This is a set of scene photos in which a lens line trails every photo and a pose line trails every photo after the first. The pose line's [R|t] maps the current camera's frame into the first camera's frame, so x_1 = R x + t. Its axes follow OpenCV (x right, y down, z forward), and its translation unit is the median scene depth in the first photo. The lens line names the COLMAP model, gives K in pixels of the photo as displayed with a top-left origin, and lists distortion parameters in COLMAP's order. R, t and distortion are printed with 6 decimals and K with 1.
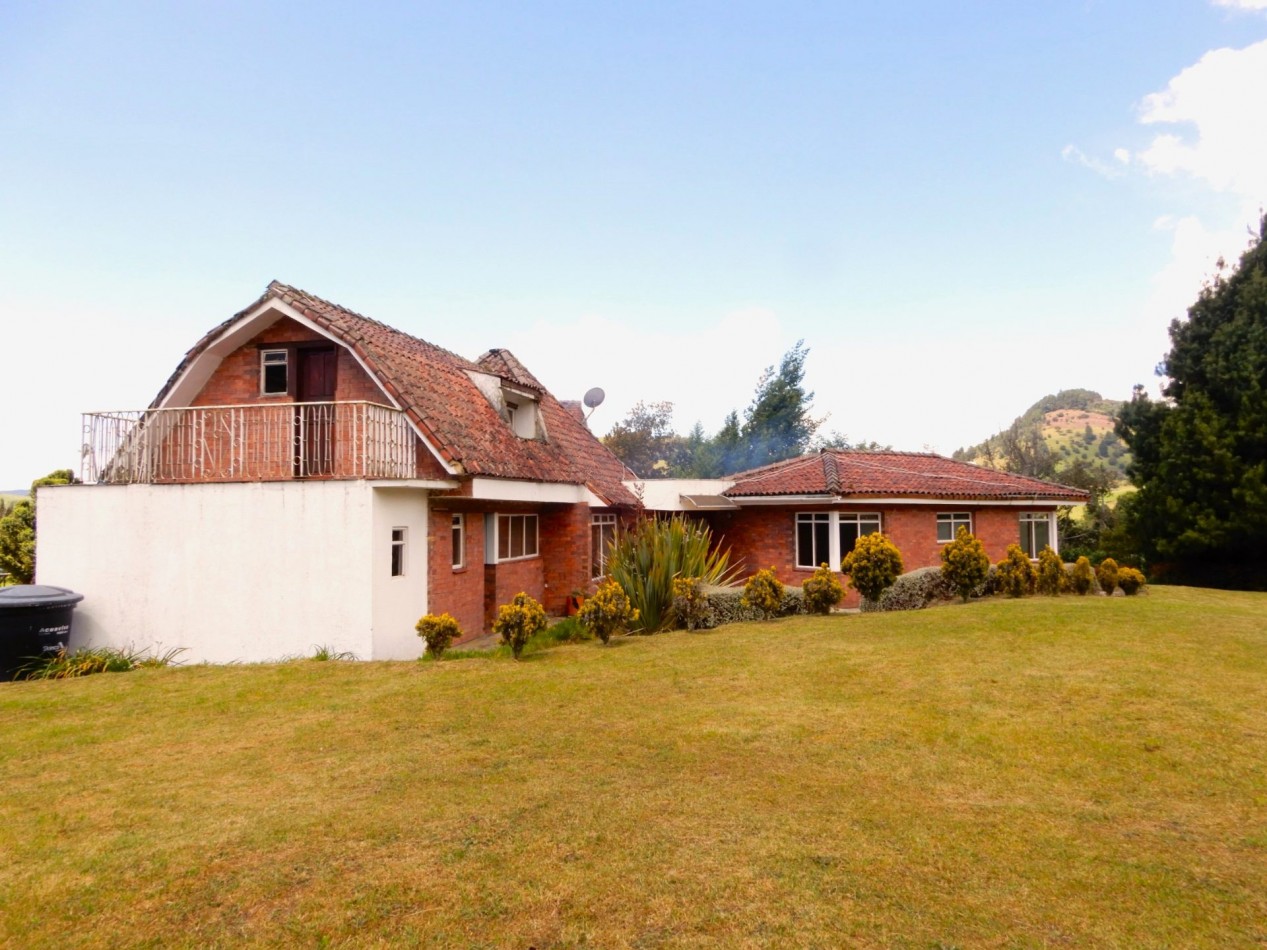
lens RADIAL K [[920.7, 0, 630.1], [0, 920.7, 466.2], [0, 0, 1]] dist [0.023151, 0.006582]
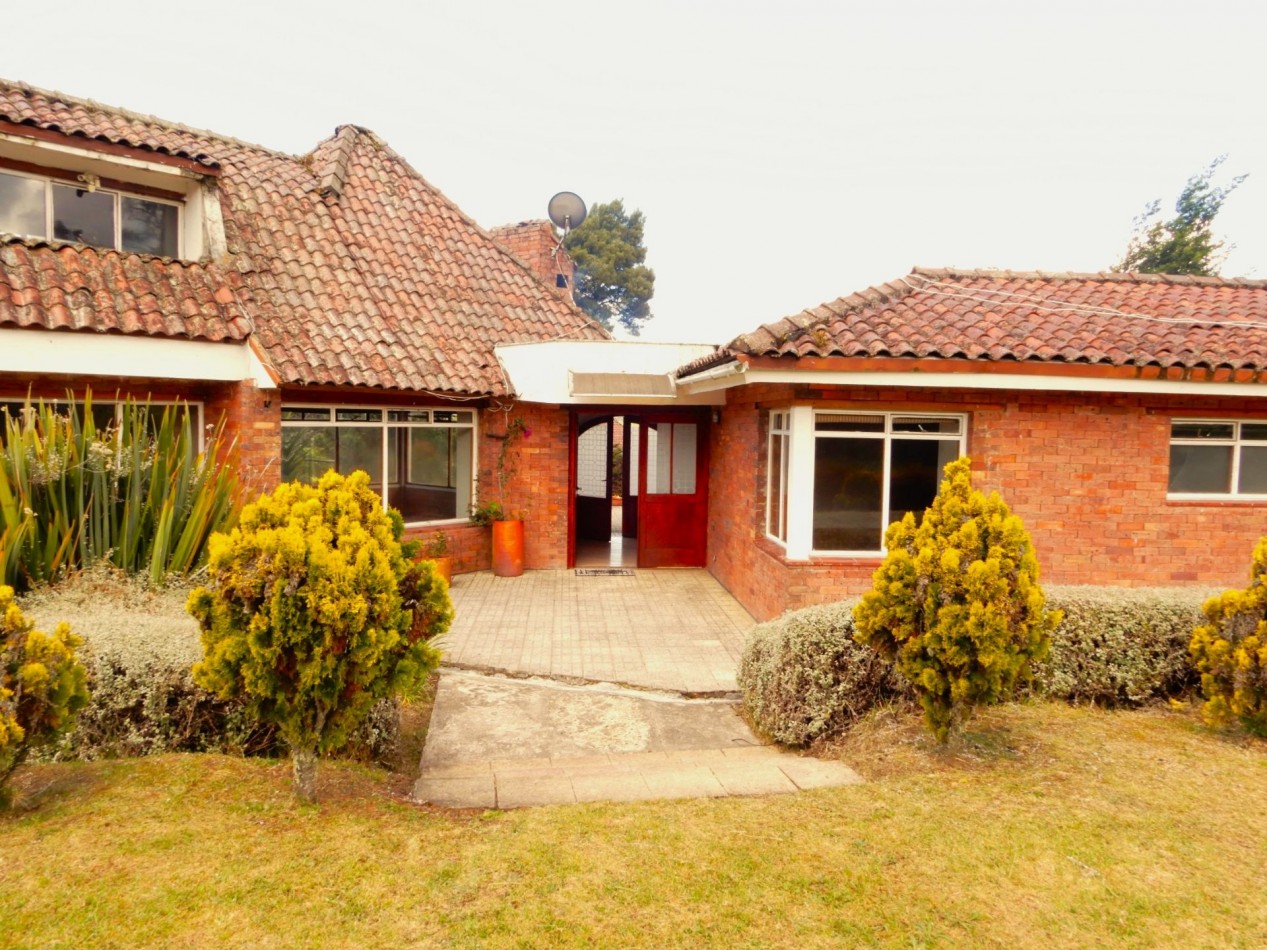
lens RADIAL K [[920.7, 0, 630.1], [0, 920.7, 466.2], [0, 0, 1]] dist [0.023151, 0.006582]
pose [[0.889725, 0.045209, -0.454252, 0.319384], [-0.000118, 0.995107, 0.098805, 0.033605], [0.456497, -0.087855, 0.885377, 0.589918]]
